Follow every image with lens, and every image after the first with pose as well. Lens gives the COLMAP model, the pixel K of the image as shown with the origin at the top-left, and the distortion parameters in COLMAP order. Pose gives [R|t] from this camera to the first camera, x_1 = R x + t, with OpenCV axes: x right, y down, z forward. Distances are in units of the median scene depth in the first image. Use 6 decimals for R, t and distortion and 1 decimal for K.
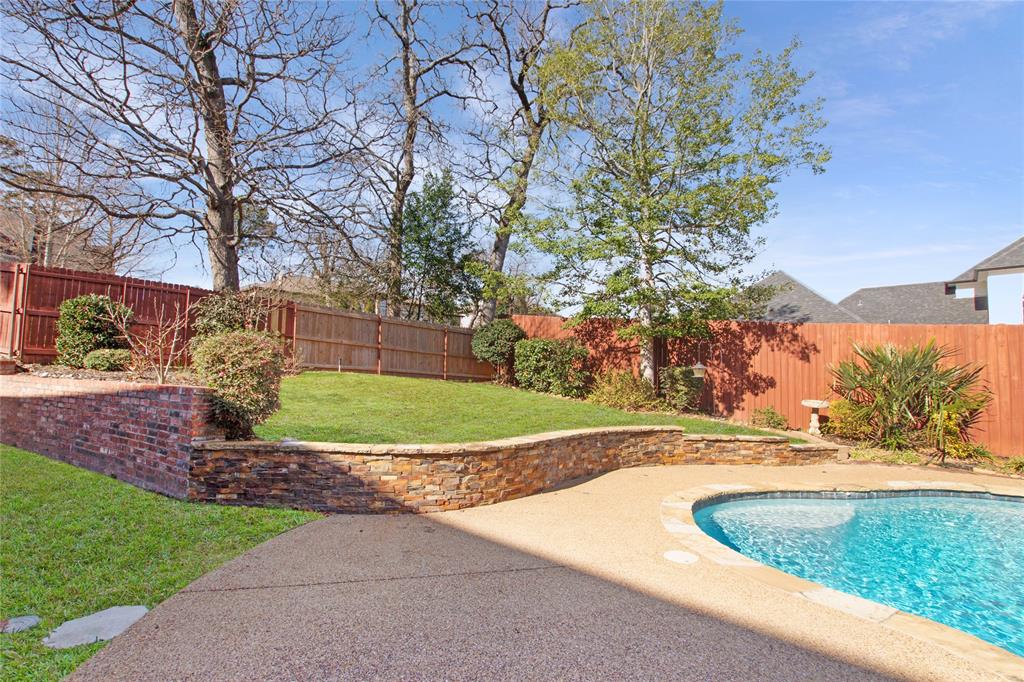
lens RADIAL K [[482.5, 0, 506.6], [0, 482.5, 349.8], [0, 0, 1]] dist [-0.035187, 0.004750]
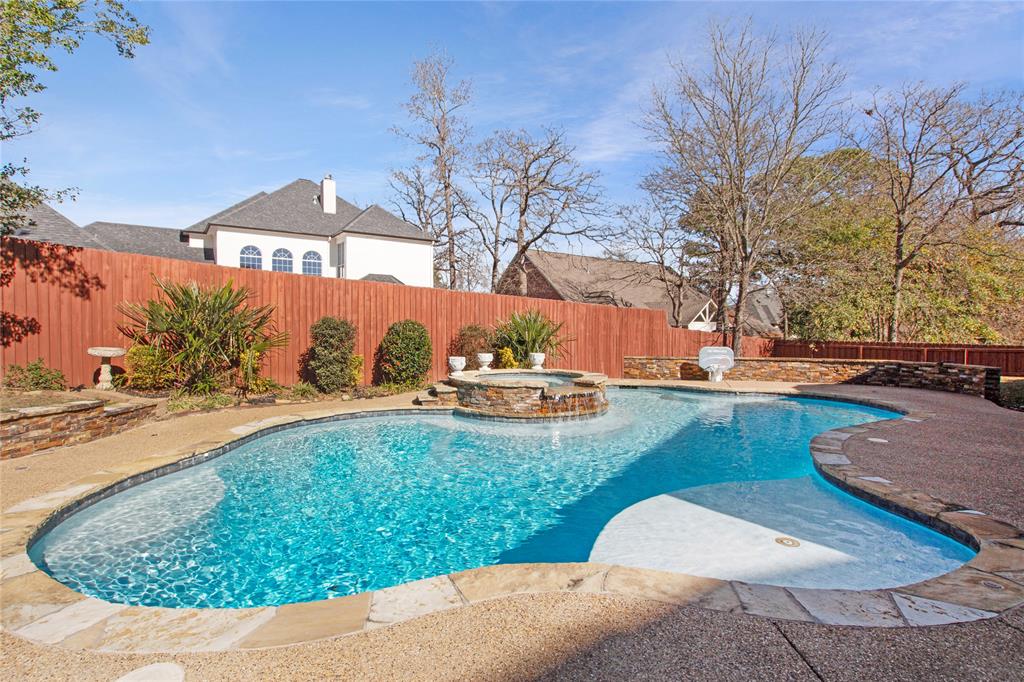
lens RADIAL K [[482.5, 0, 501.1], [0, 482.5, 342.4], [0, 0, 1]] dist [-0.035187, 0.004750]
pose [[0.180066, -0.051346, 0.982313, -0.005074], [-0.052322, 0.996723, 0.061690, 0.013331], [-0.982262, -0.062504, 0.176790, 0.194114]]
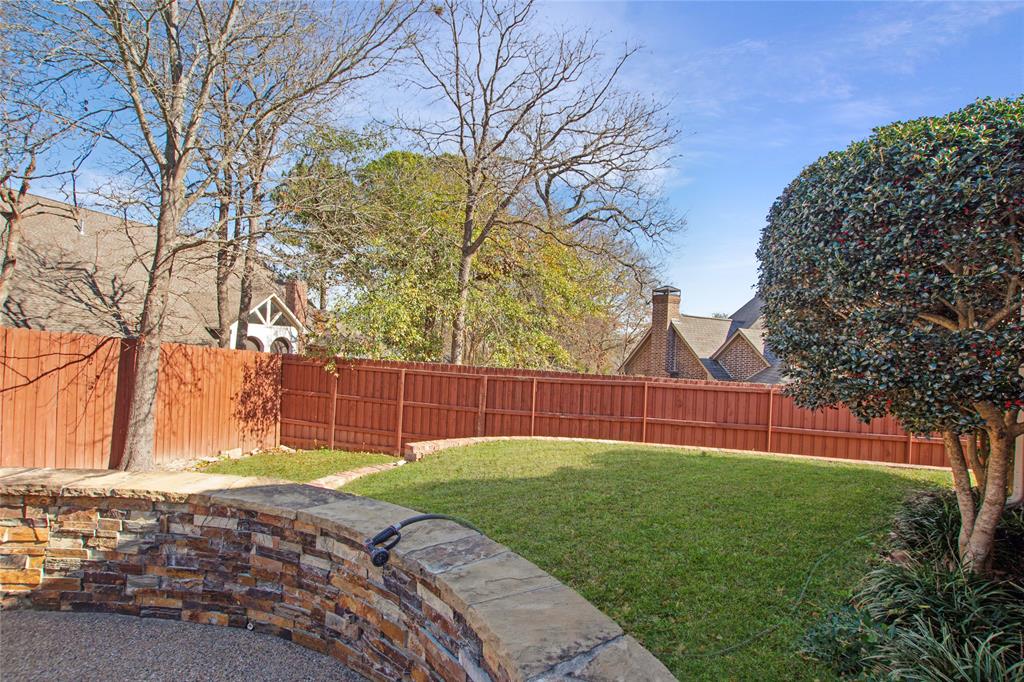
lens RADIAL K [[482.5, 0, 508.1], [0, 482.5, 344.3], [0, 0, 1]] dist [-0.035187, 0.004750]
pose [[-0.503513, -0.044628, 0.862834, 0.940719], [-0.107174, 0.994178, -0.011121, -0.002403], [-0.857315, -0.098073, -0.505364, -0.471347]]
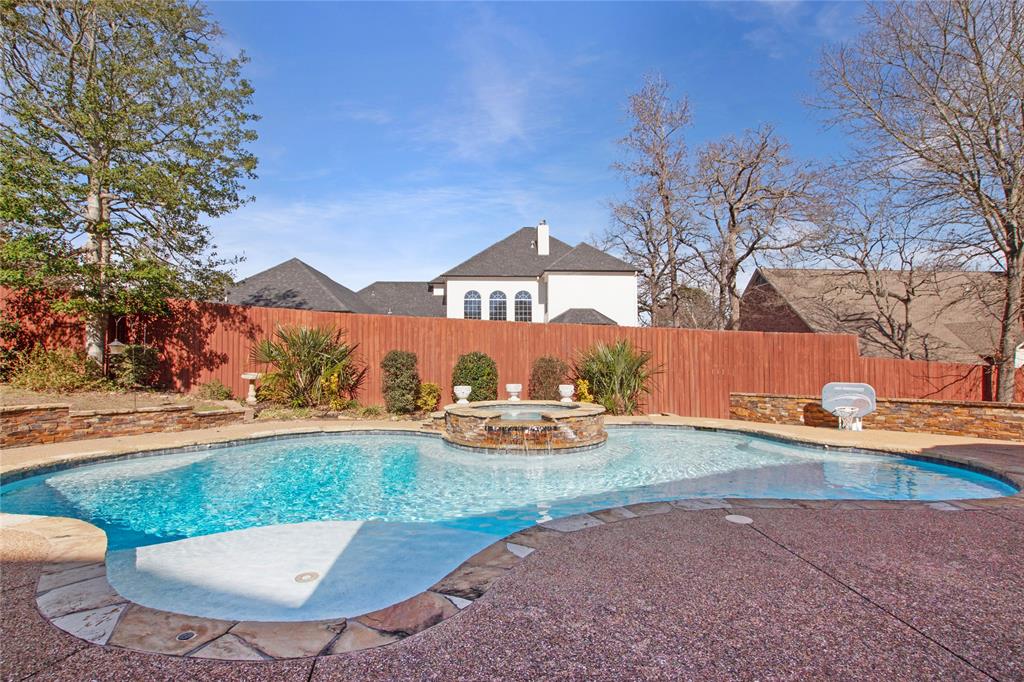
lens RADIAL K [[482.5, 0, 503.7], [0, 482.5, 348.7], [0, 0, 1]] dist [-0.035187, 0.004750]
pose [[0.680889, -0.005346, 0.732367, 0.189811], [-0.023693, 0.999289, 0.029322, -0.002486], [-0.732003, -0.037317, 0.680278, -0.228844]]
